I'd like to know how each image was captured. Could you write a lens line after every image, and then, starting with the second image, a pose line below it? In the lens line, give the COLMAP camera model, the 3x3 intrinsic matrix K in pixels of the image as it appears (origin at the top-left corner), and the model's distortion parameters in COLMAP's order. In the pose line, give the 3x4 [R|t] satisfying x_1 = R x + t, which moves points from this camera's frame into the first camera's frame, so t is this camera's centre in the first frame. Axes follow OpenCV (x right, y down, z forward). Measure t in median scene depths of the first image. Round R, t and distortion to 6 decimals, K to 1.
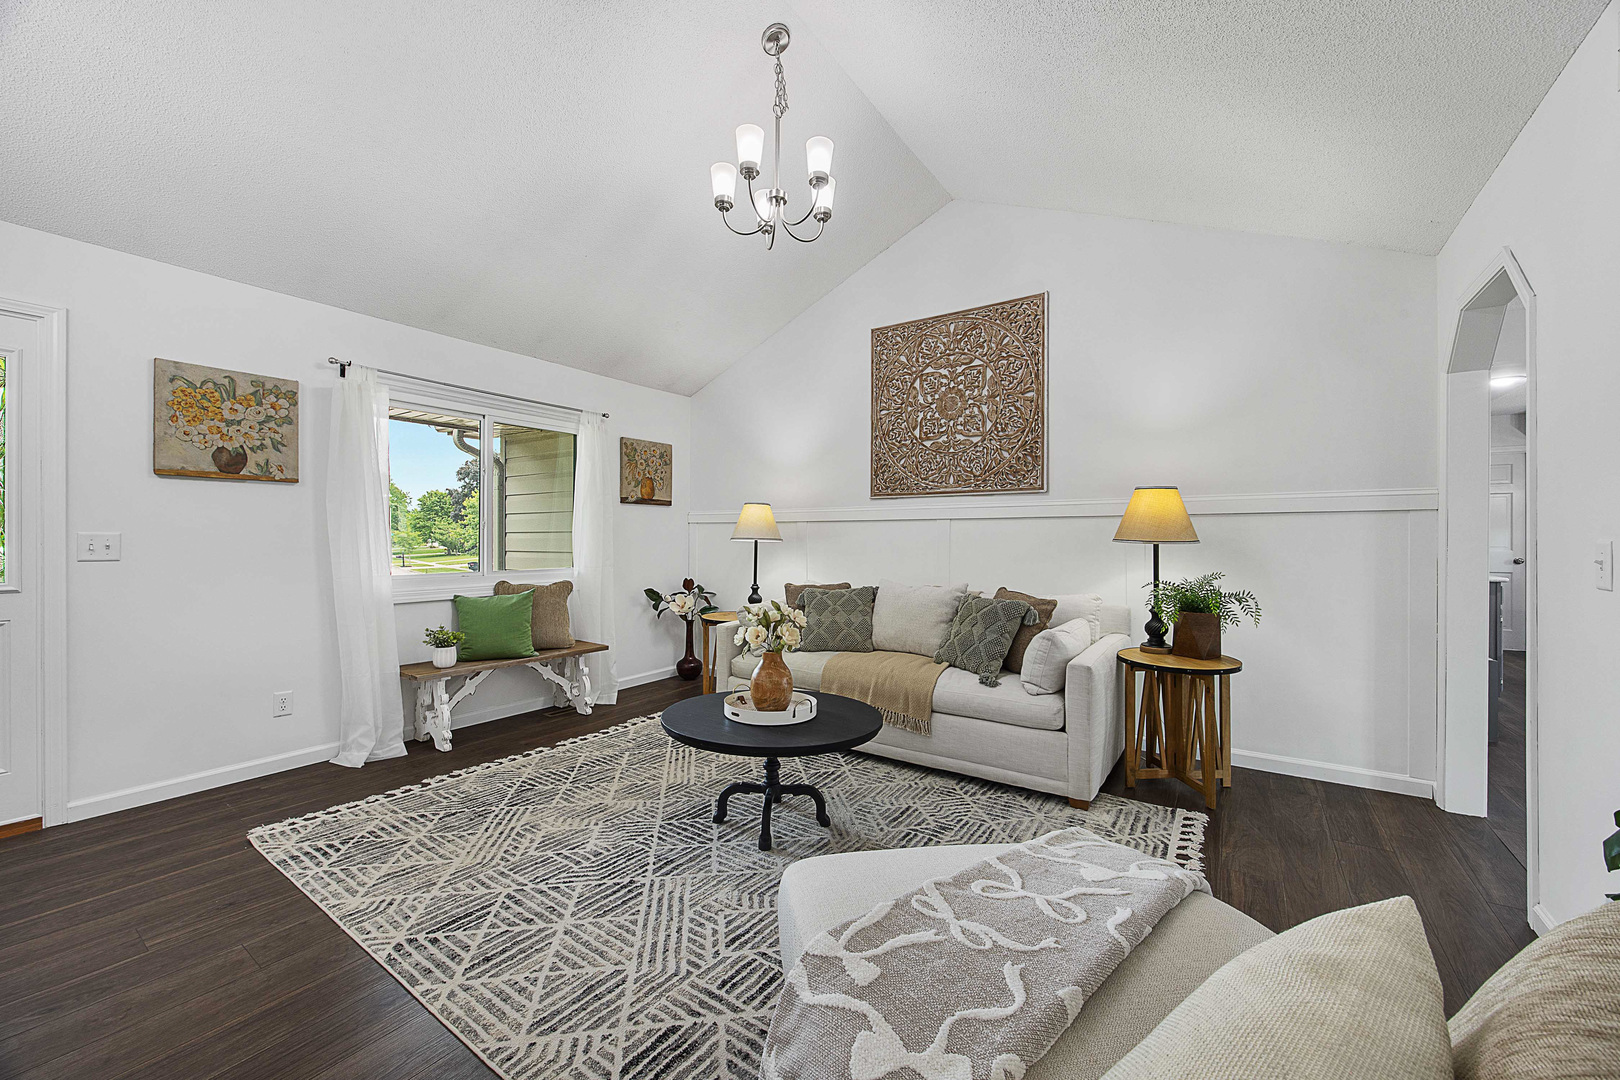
lens RADIAL K [[629.0, 0, 810.0], [0, 629.0, 540.0], [0, 0, 1]] dist [-0.000428, -0.000068]
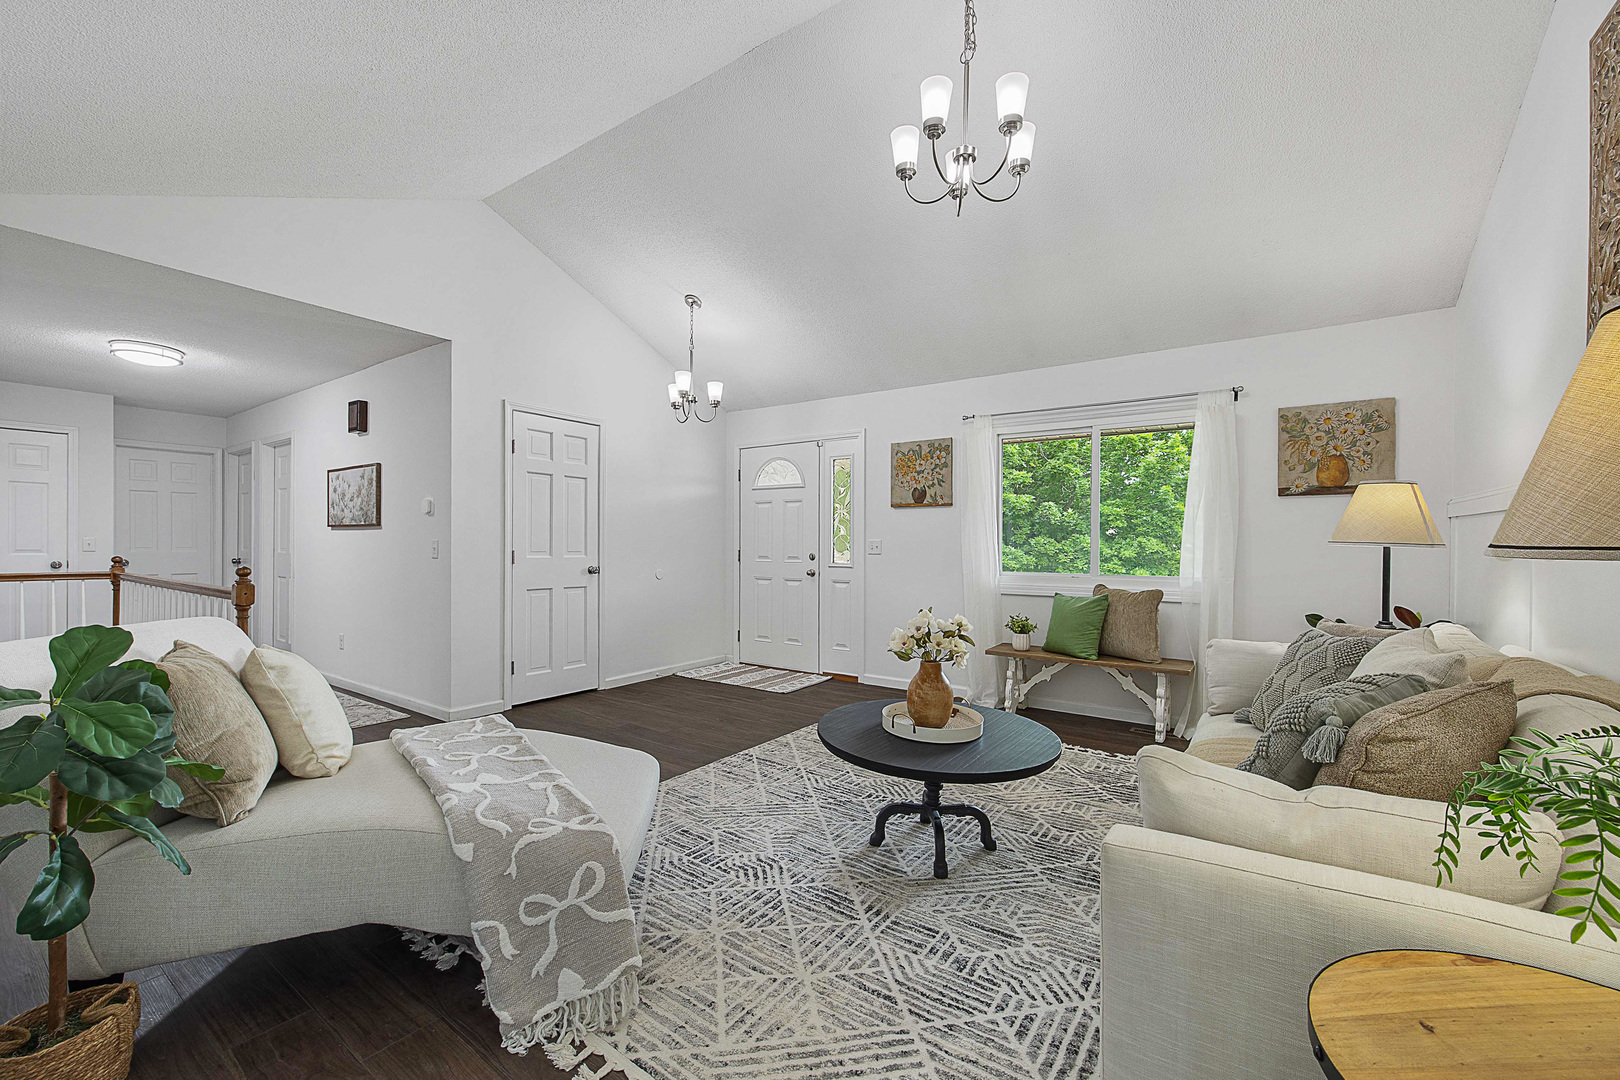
lens RADIAL K [[657.5, 0, 810.0], [0, 657.5, 540.0], [0, 0, 1]] dist [0.000093, 0.000019]
pose [[-0.012081, -0.005833, -0.999910, 0.792066], [-0.005878, 0.999966, -0.005762, 0.002559], [0.999910, 0.005808, -0.012115, 0.715615]]
